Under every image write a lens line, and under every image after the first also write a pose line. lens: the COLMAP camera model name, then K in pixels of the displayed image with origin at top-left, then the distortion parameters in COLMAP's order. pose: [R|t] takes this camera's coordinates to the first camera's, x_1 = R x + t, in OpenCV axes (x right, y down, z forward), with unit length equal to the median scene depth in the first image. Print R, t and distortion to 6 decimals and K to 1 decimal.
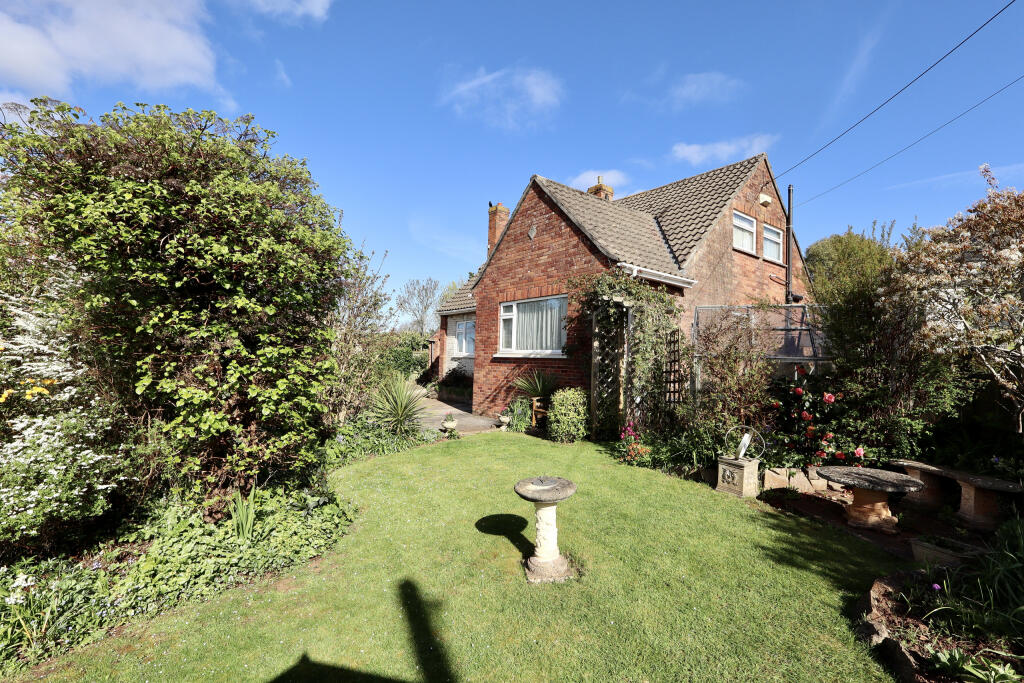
lens RADIAL K [[475.5, 0, 512.0], [0, 475.5, 341.5], [0, 0, 1]] dist [0.000400, -0.000023]
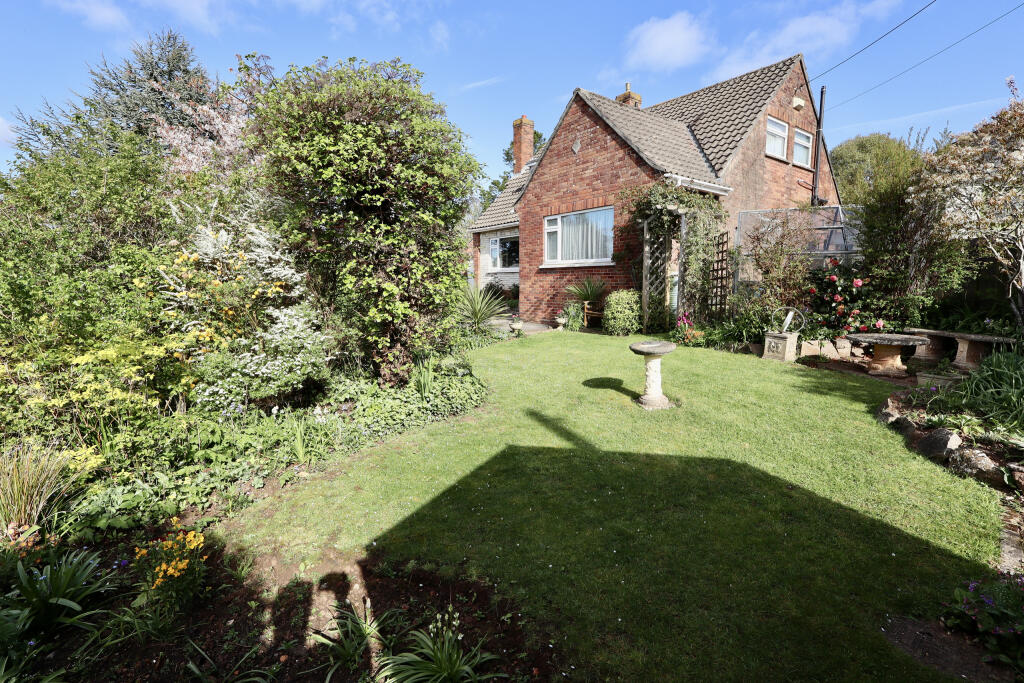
lens RADIAL K [[475.5, 0, 512.0], [0, 475.5, 341.5], [0, 0, 1]] dist [0.000400, -0.000023]
pose [[0.999322, -0.034328, -0.013282, -0.135360], [0.036066, 0.985304, 0.166956, 0.020317], [0.007356, -0.167322, 0.985875, -0.152479]]
